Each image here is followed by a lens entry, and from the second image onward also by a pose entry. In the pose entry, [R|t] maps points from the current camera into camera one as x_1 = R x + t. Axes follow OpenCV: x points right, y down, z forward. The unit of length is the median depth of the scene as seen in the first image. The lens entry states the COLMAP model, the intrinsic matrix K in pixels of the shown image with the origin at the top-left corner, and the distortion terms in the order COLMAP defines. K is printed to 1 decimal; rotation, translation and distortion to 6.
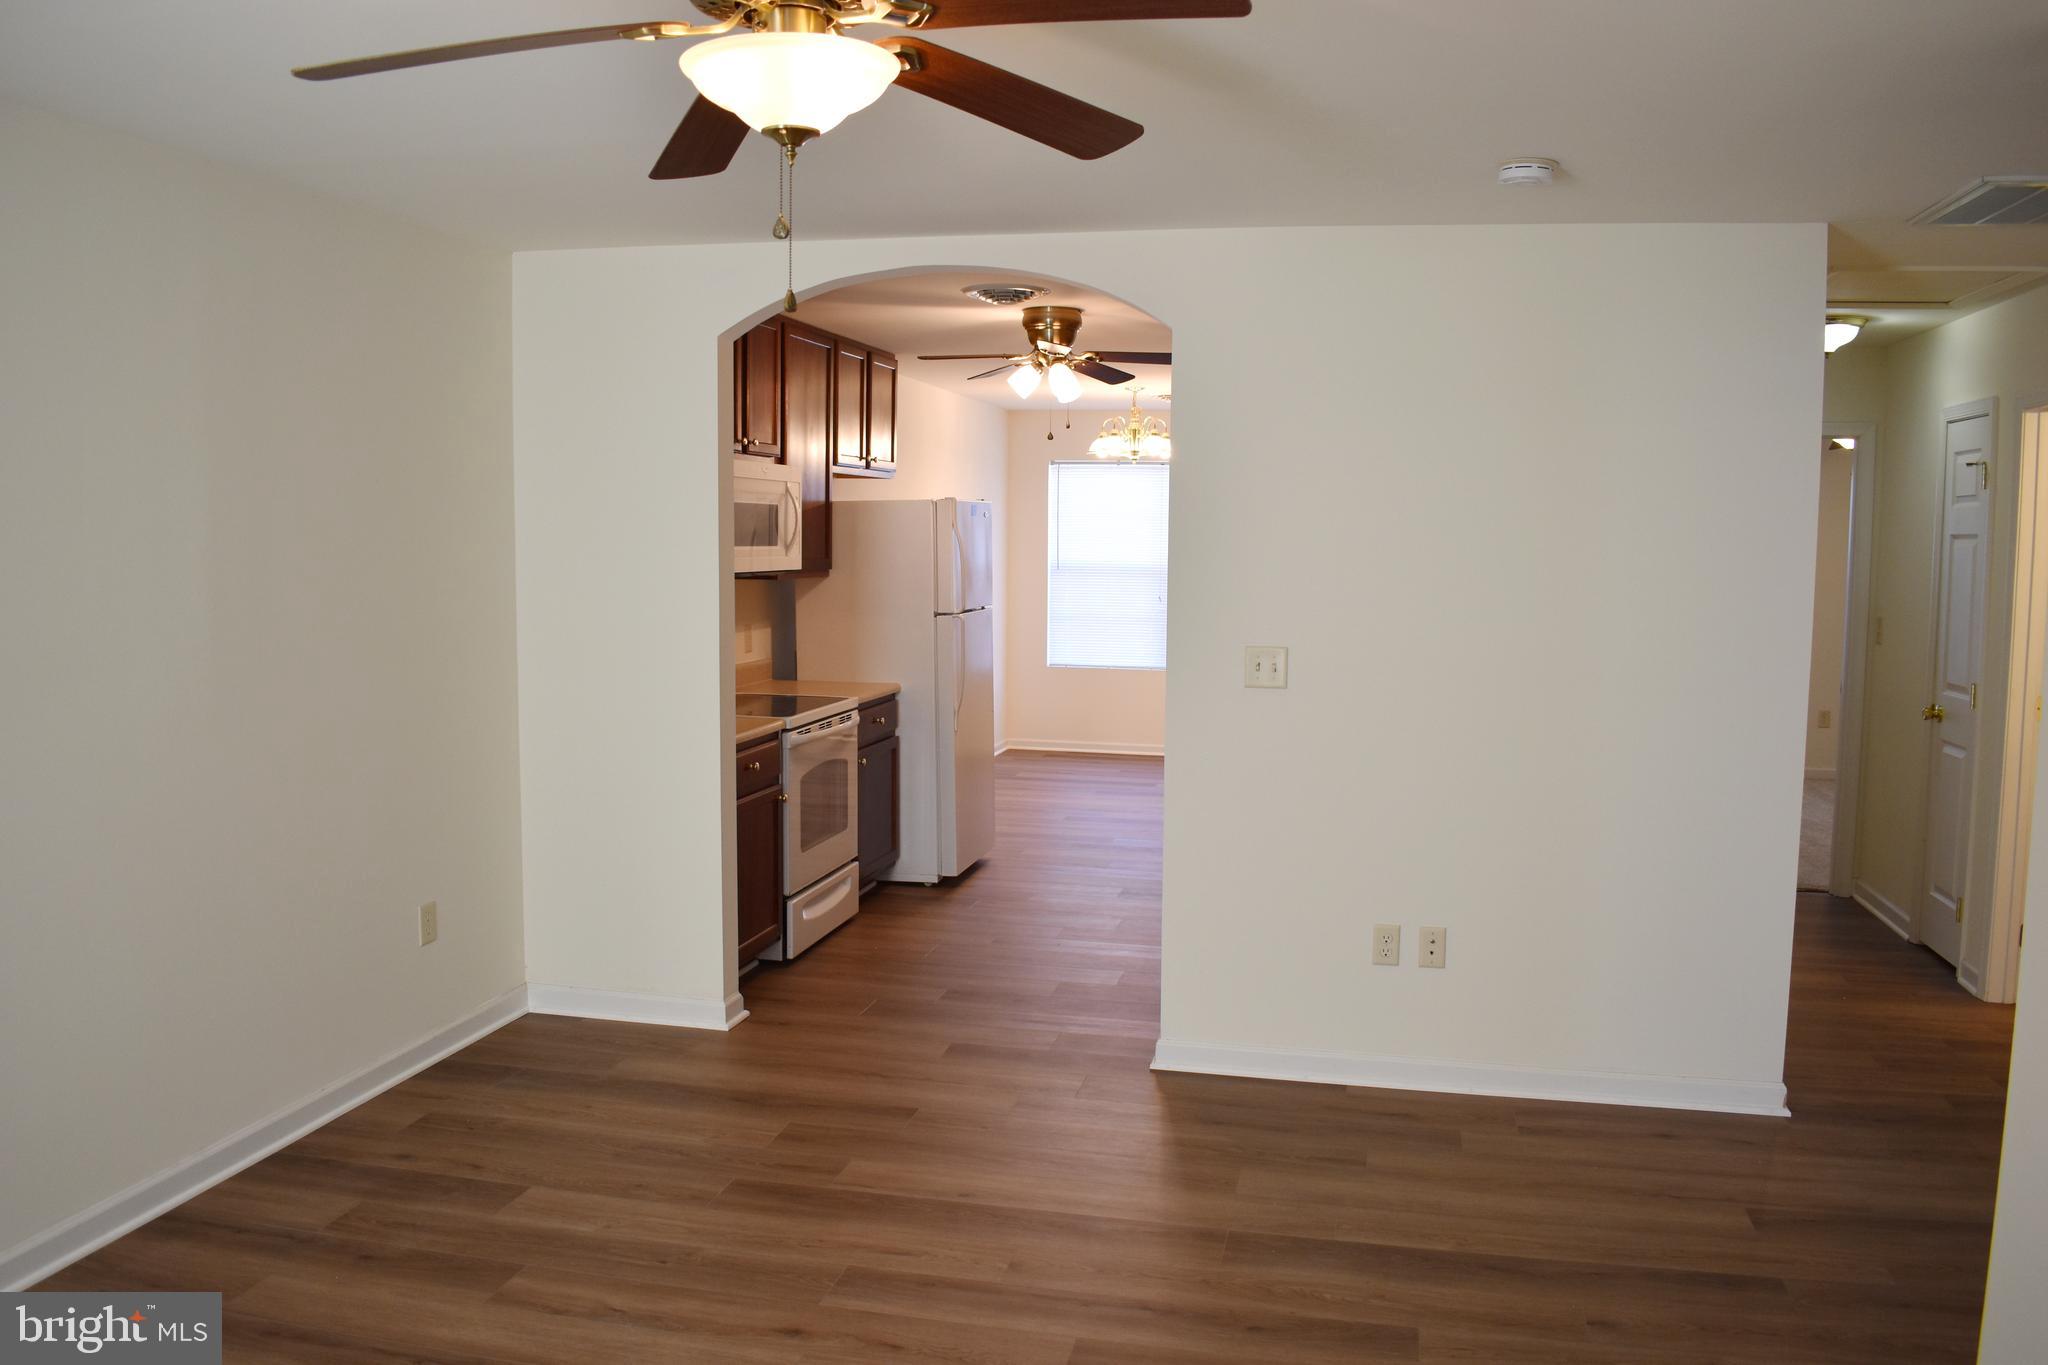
lens RADIAL K [[1594.4, 0, 1031.2], [0, 1594.4, 685.4], [0, 0, 1]] dist [-0.097177, 0.016383]
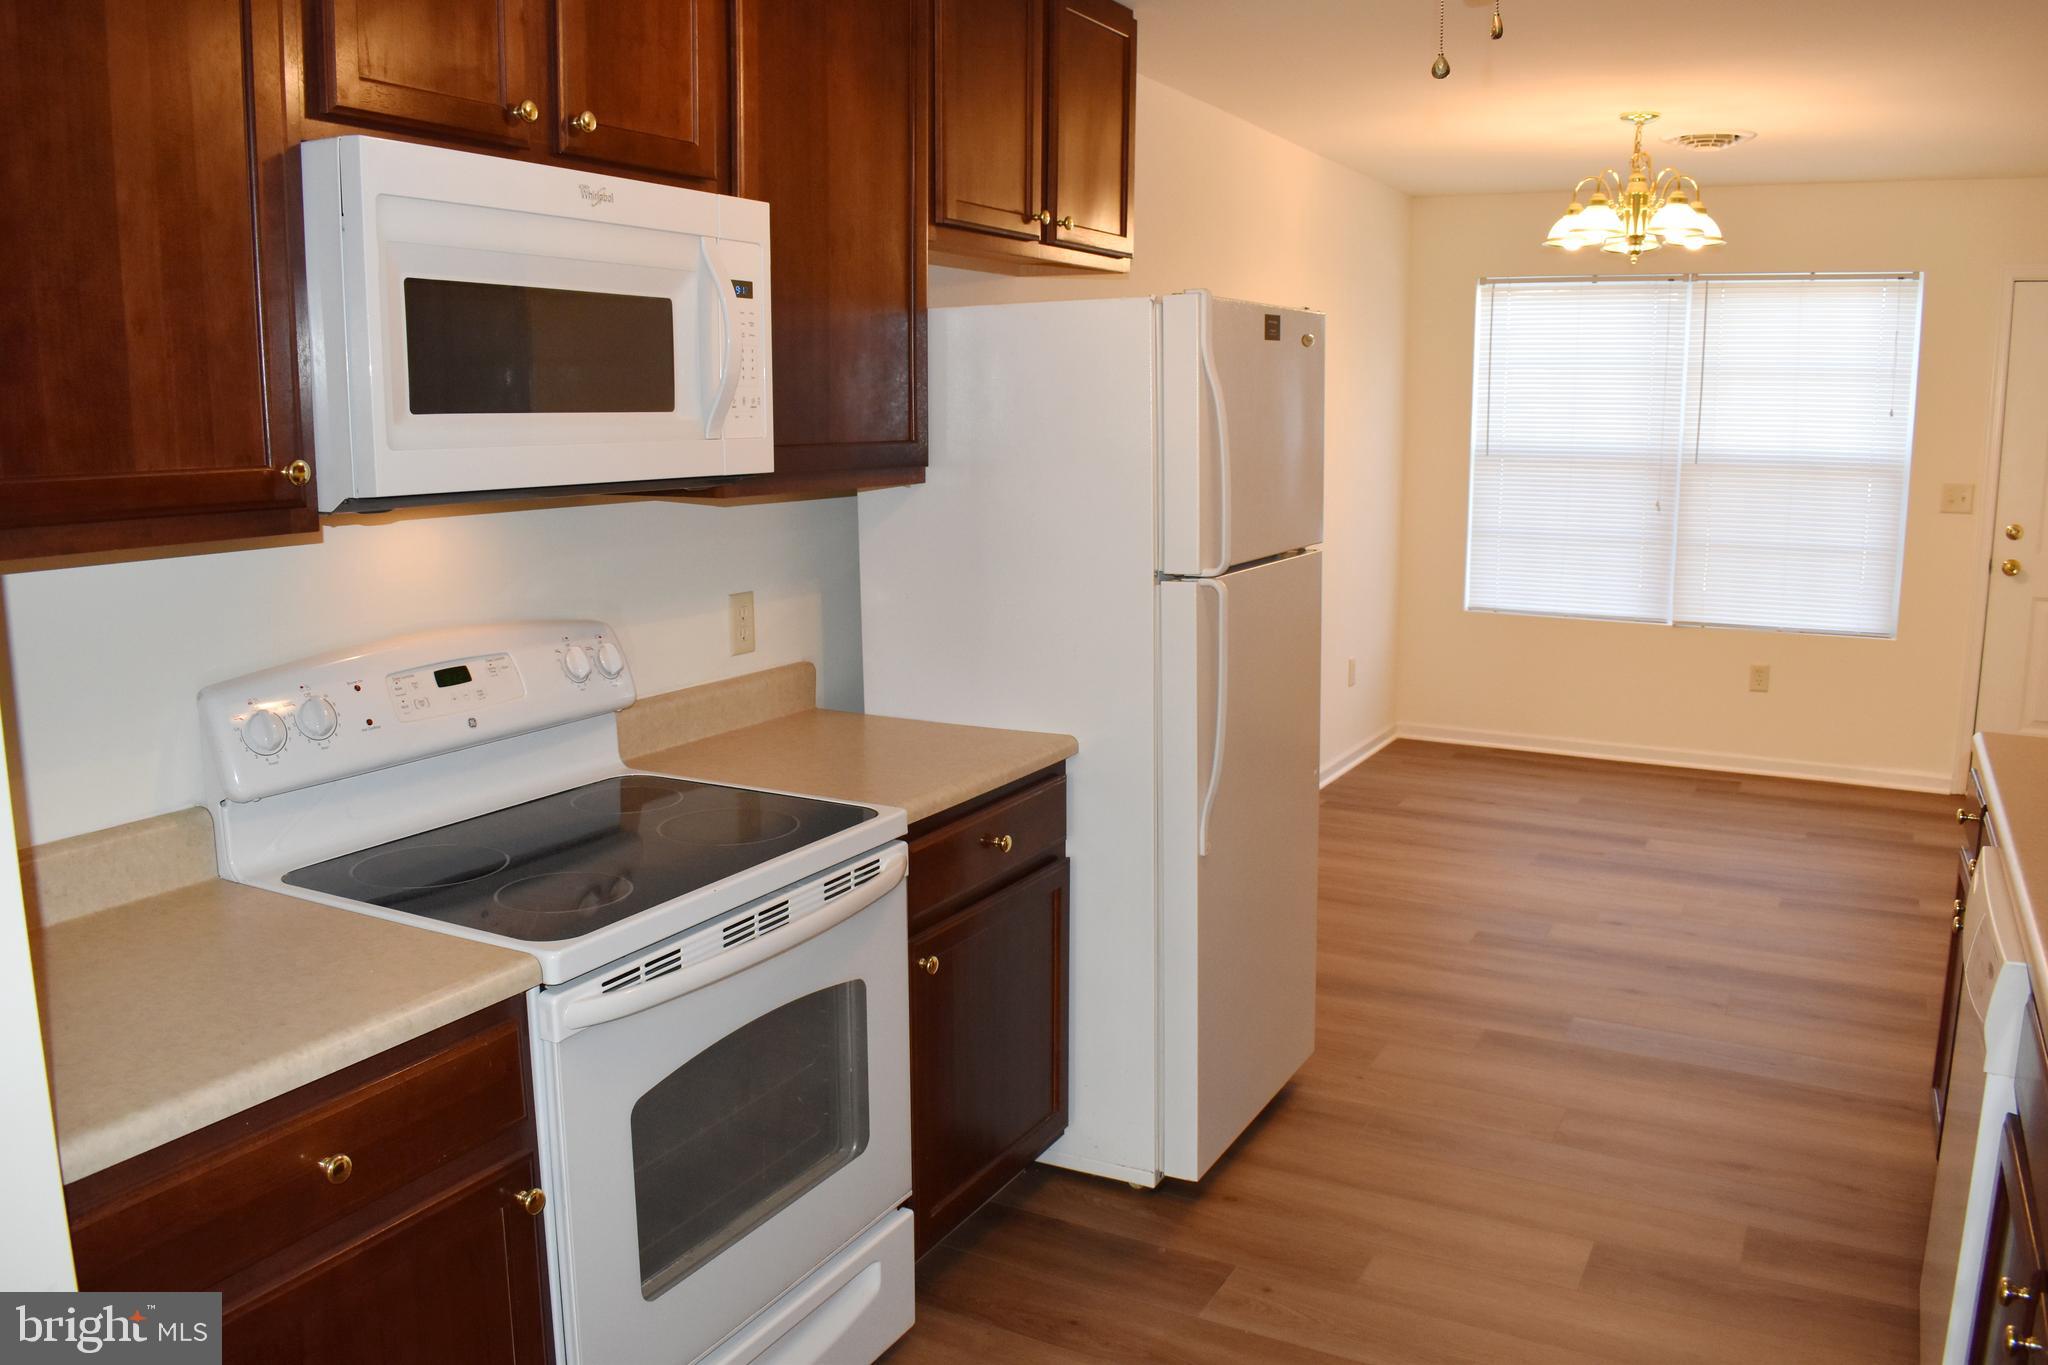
lens RADIAL K [[1594.4, 0, 1031.2], [0, 1594.4, 685.4], [0, 0, 1]] dist [-0.097177, 0.016383]
pose [[0.963977, 0.038585, -0.263173, 0.027497], [-0.018051, 0.996631, 0.080000, -0.074771], [0.265373, -0.072368, 0.961426, 0.902828]]
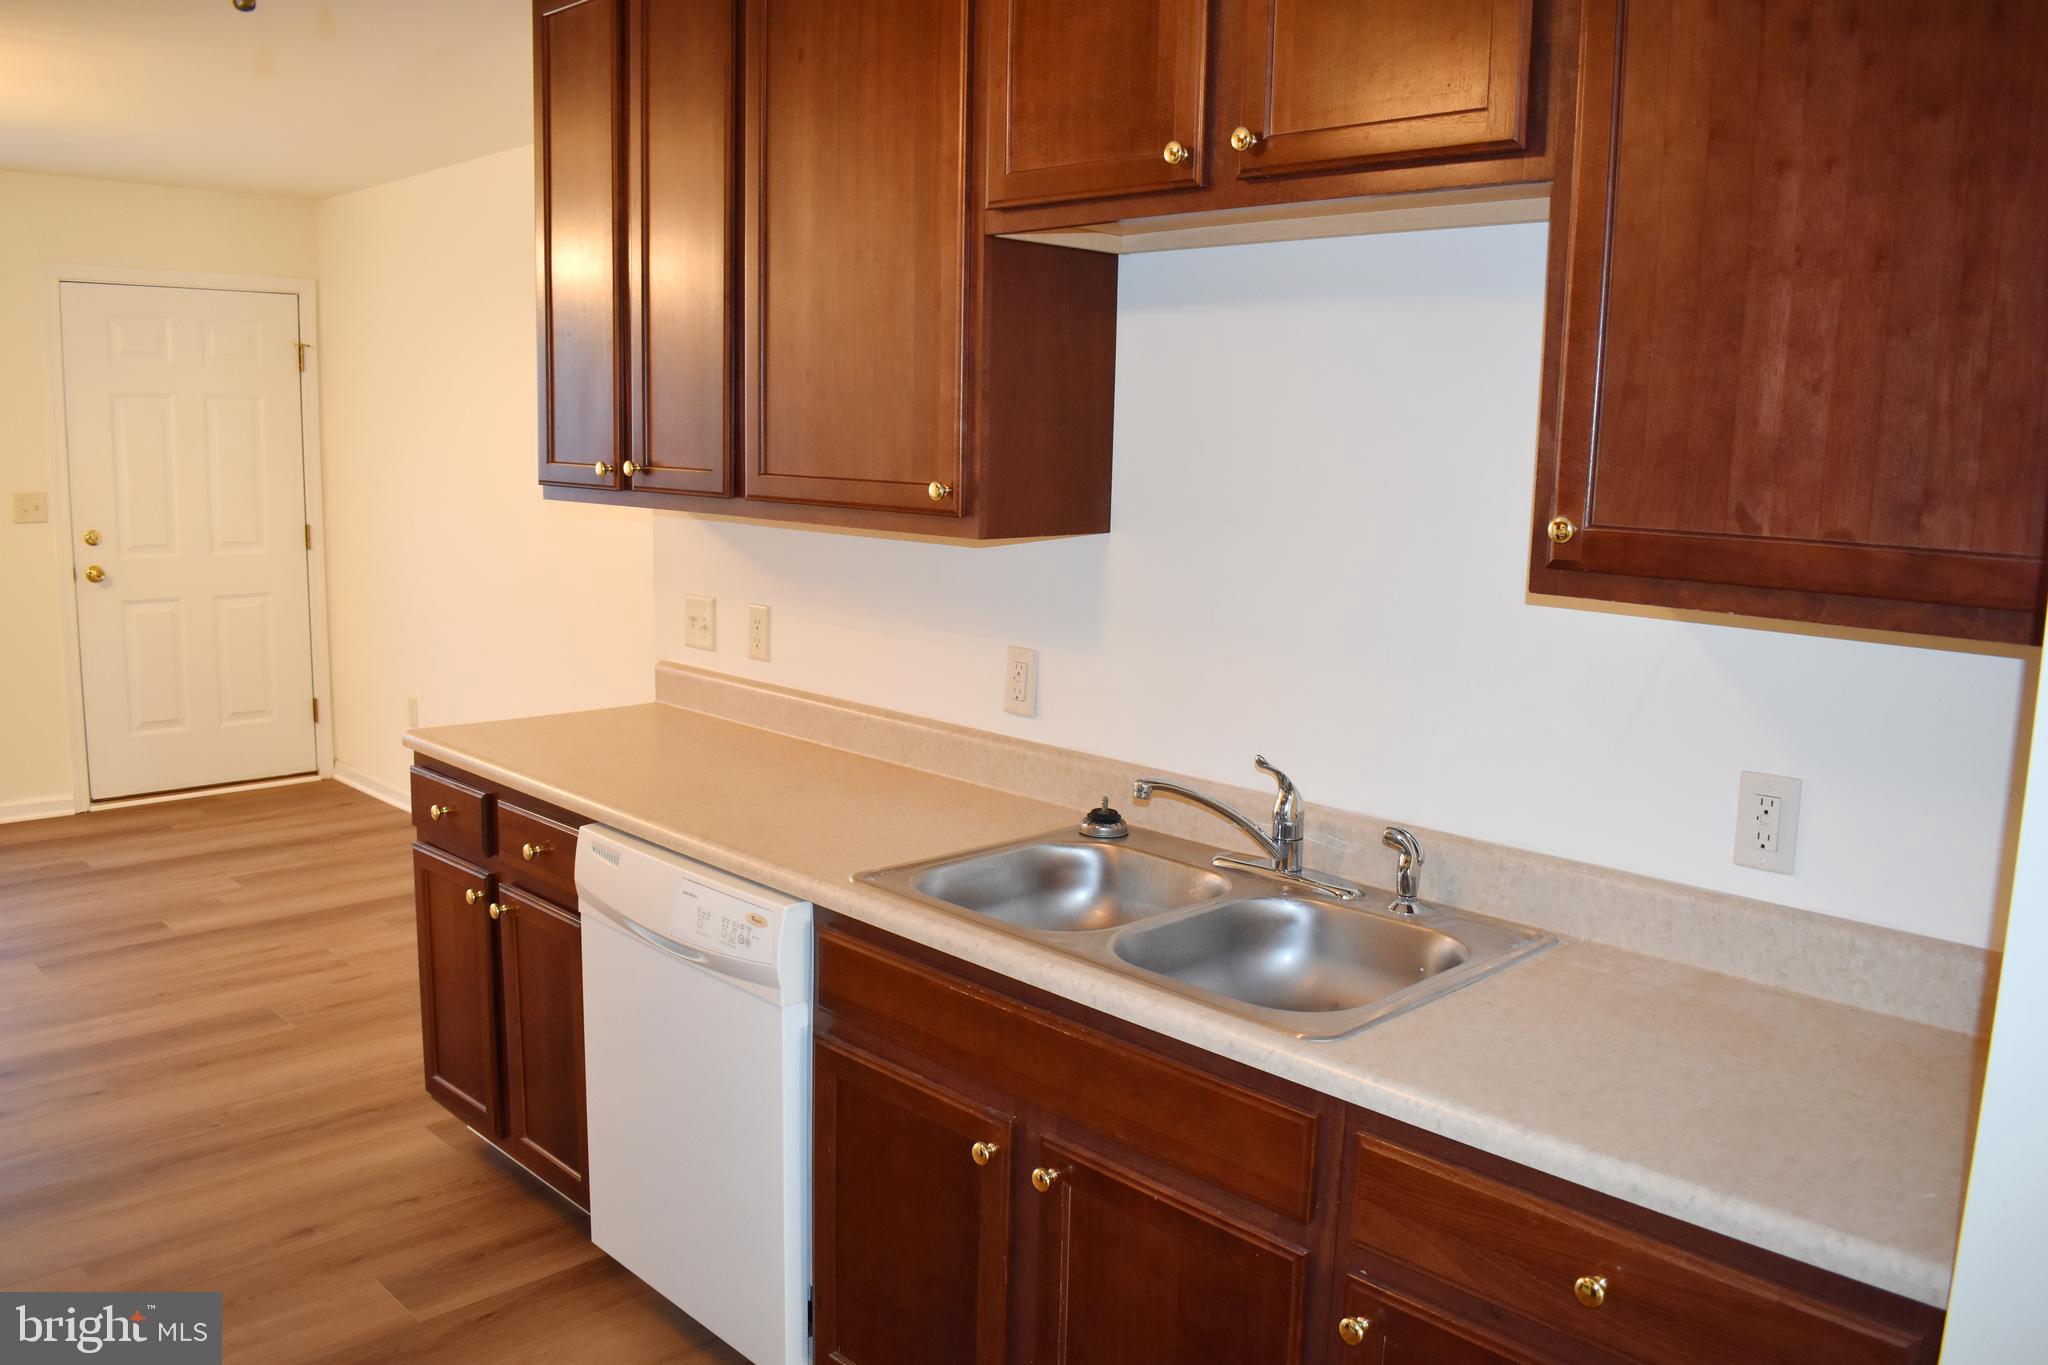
lens RADIAL K [[1594.4, 0, 1031.2], [0, 1594.4, 685.4], [0, 0, 1]] dist [-0.097177, 0.016383]
pose [[0.536565, -0.130075, 0.833773, -0.187396], [0.062835, 0.991464, 0.114239, -0.091173], [-0.841516, -0.008907, 0.540159, 1.037901]]
